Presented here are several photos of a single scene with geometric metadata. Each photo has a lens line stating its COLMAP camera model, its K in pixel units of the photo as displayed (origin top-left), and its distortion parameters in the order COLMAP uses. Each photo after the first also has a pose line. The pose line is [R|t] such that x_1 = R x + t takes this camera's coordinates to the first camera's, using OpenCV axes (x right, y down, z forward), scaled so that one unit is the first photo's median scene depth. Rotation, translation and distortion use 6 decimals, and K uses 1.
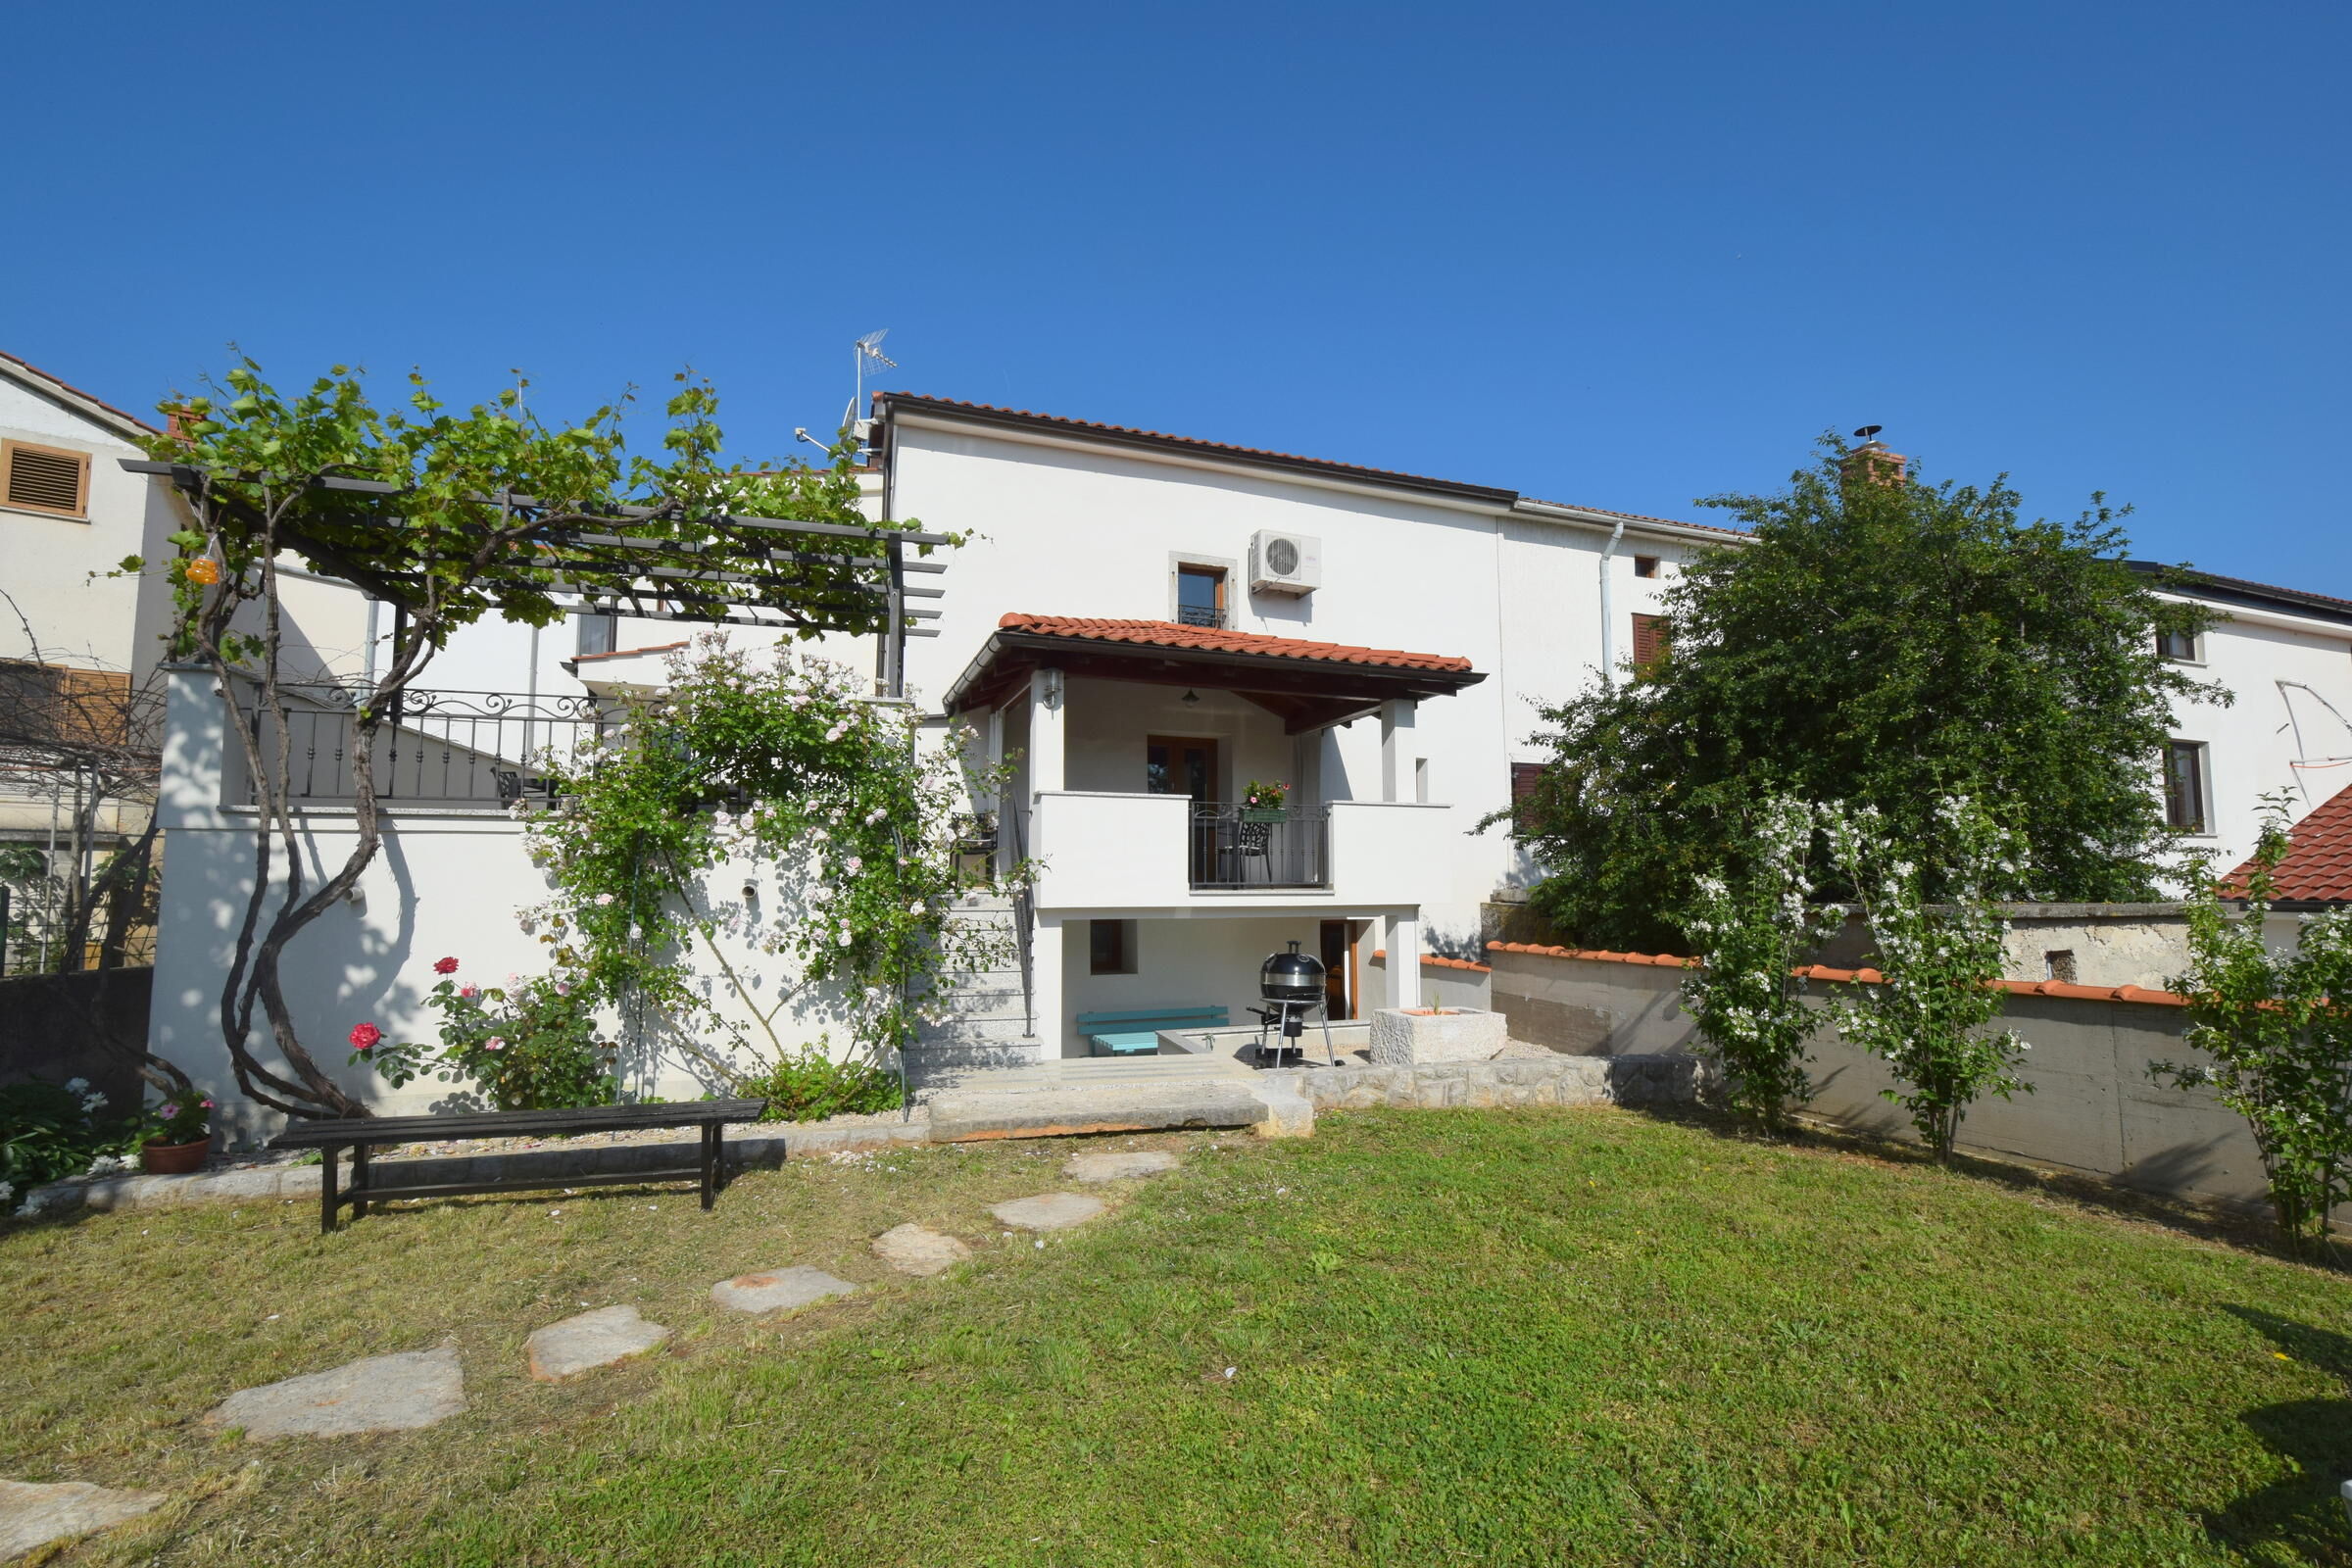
lens RADIAL K [[1026.4, 0, 1181.5], [0, 1026.4, 811.4], [0, 0, 1]] dist [0.002898, -0.000117]
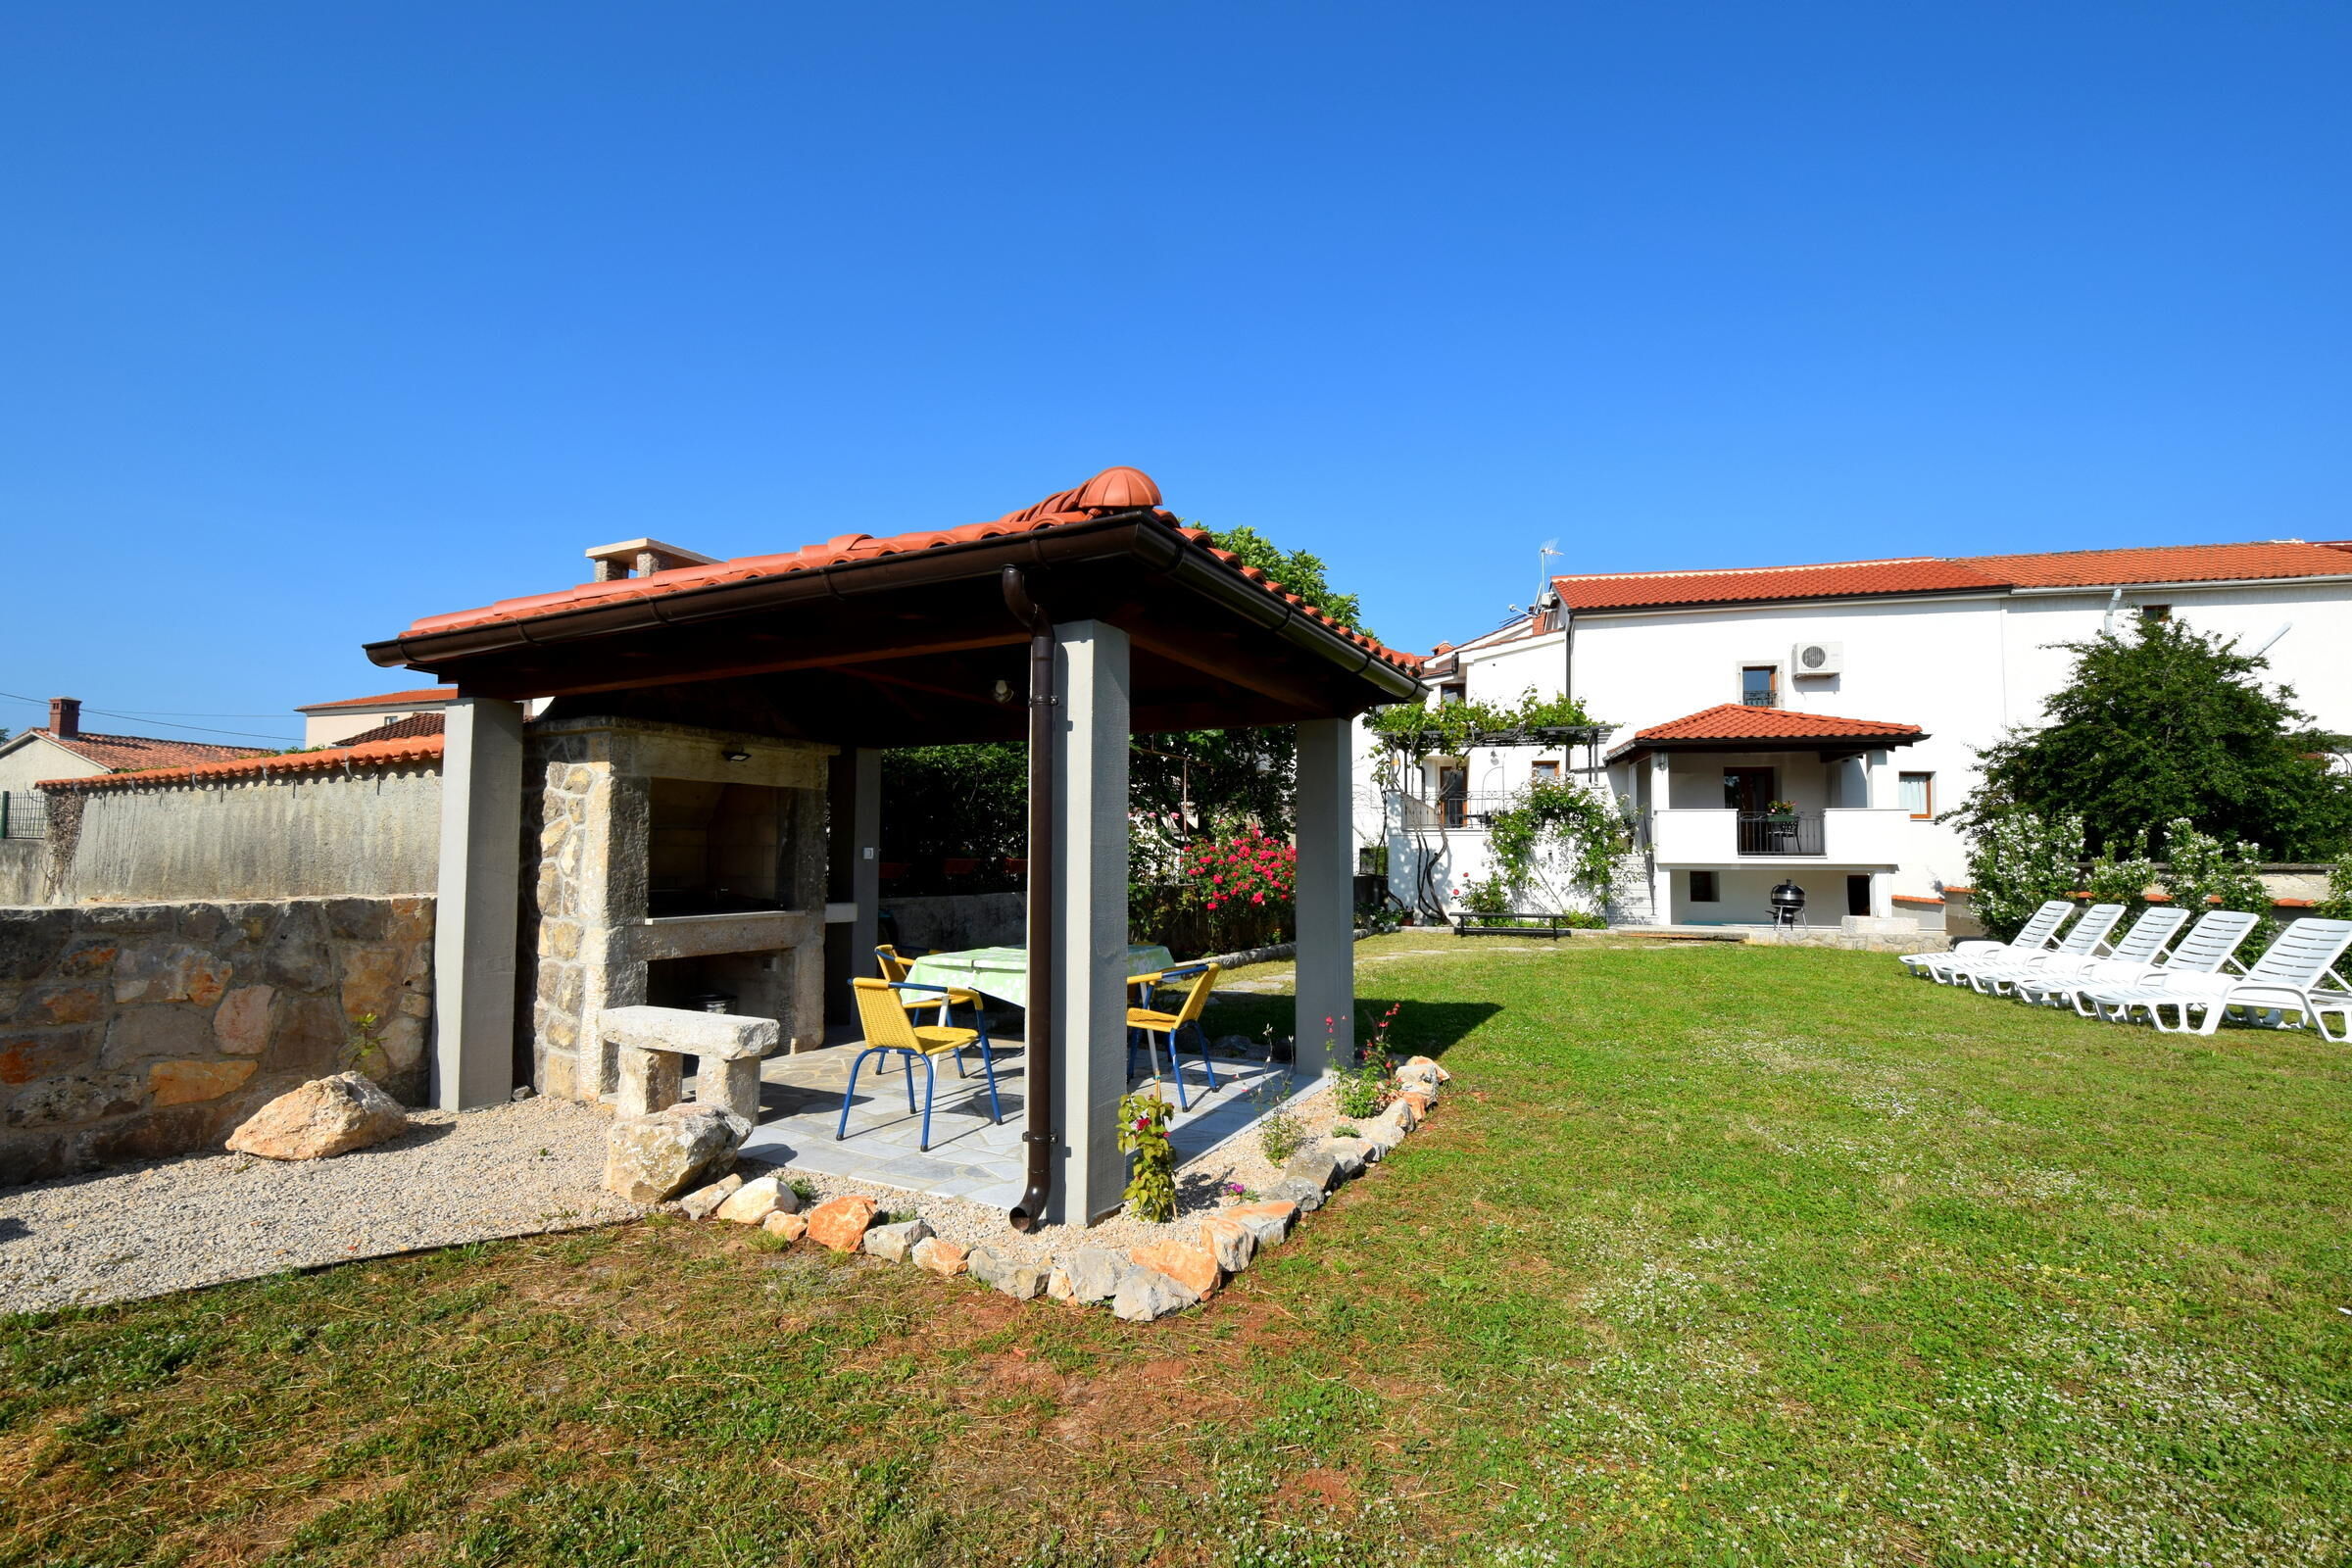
lens RADIAL K [[1026.4, 0, 1181.5], [0, 1026.4, 811.4], [0, 0, 1]] dist [0.002898, -0.000117]
pose [[0.834213, -0.019612, -0.551094, 0.266362], [0.035109, 0.999229, 0.017585, -0.107363], [0.550324, -0.034018, 0.834258, -1.651005]]
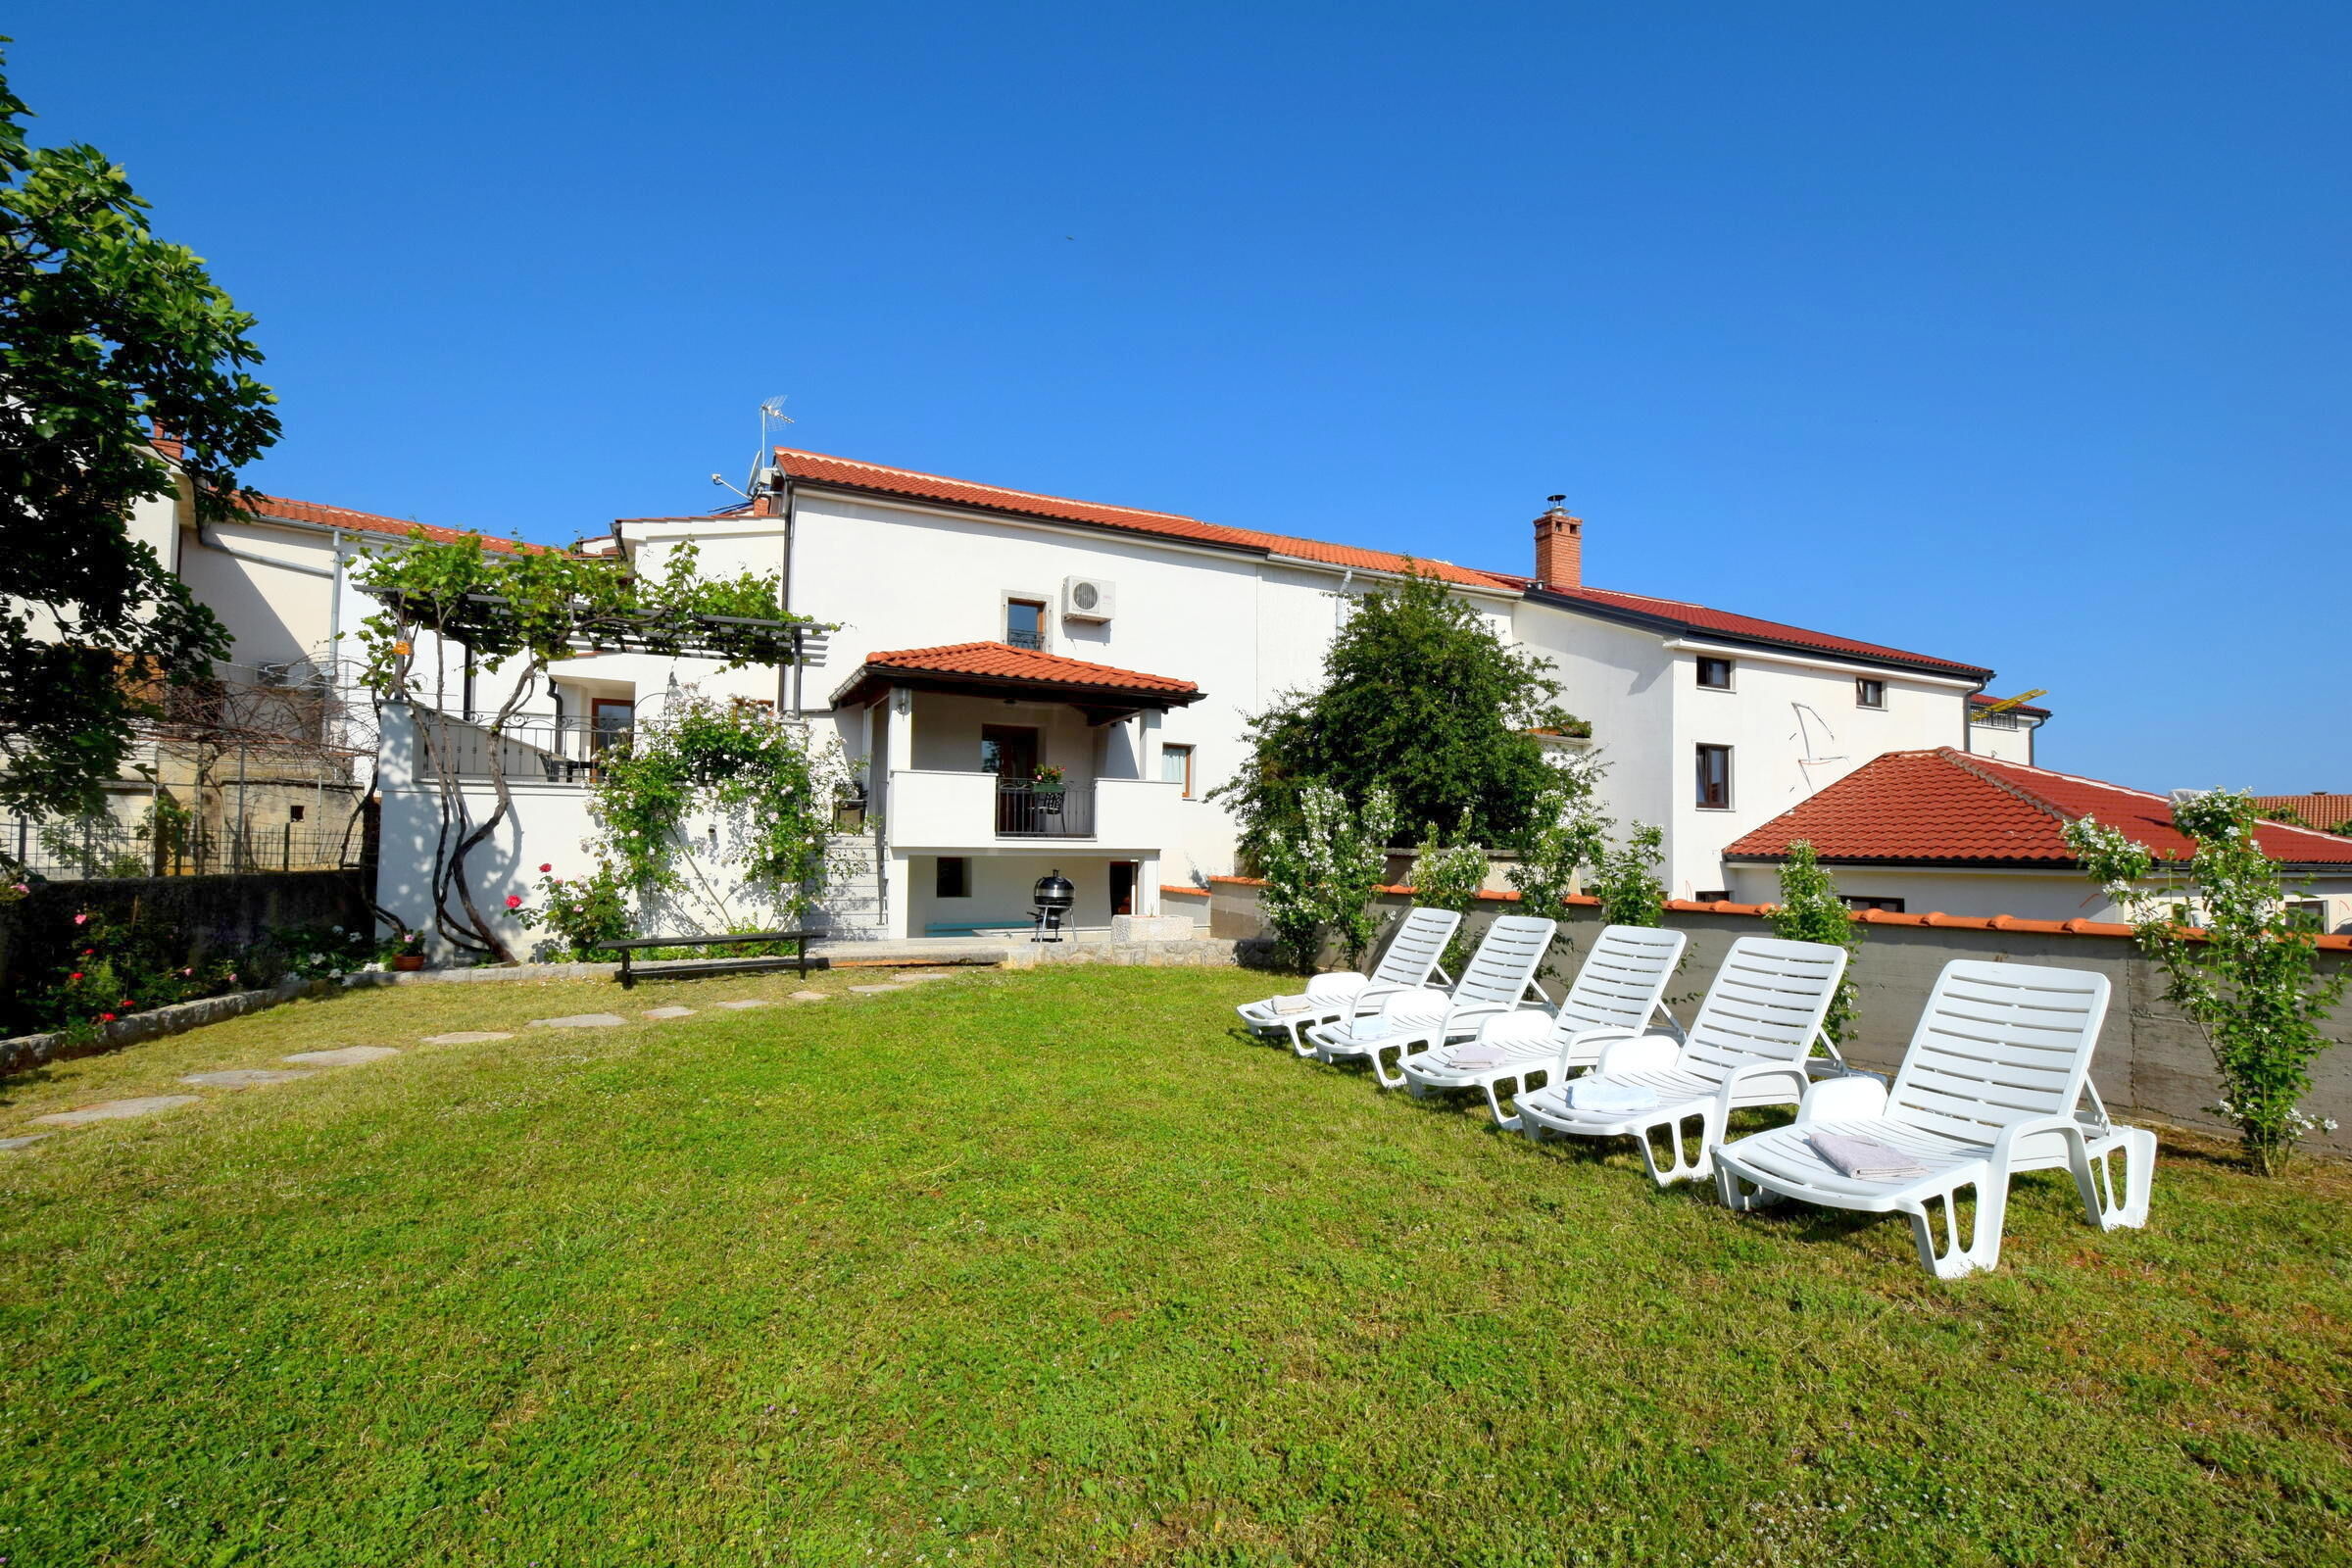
lens RADIAL K [[1026.4, 0, 1181.5], [0, 1026.4, 811.4], [0, 0, 1]] dist [0.002898, -0.000117]
pose [[0.995148, 0.016192, 0.097052, 0.165726], [-0.020298, 0.998934, 0.041467, -0.035467], [-0.096277, -0.043236, 0.994415, -0.655012]]
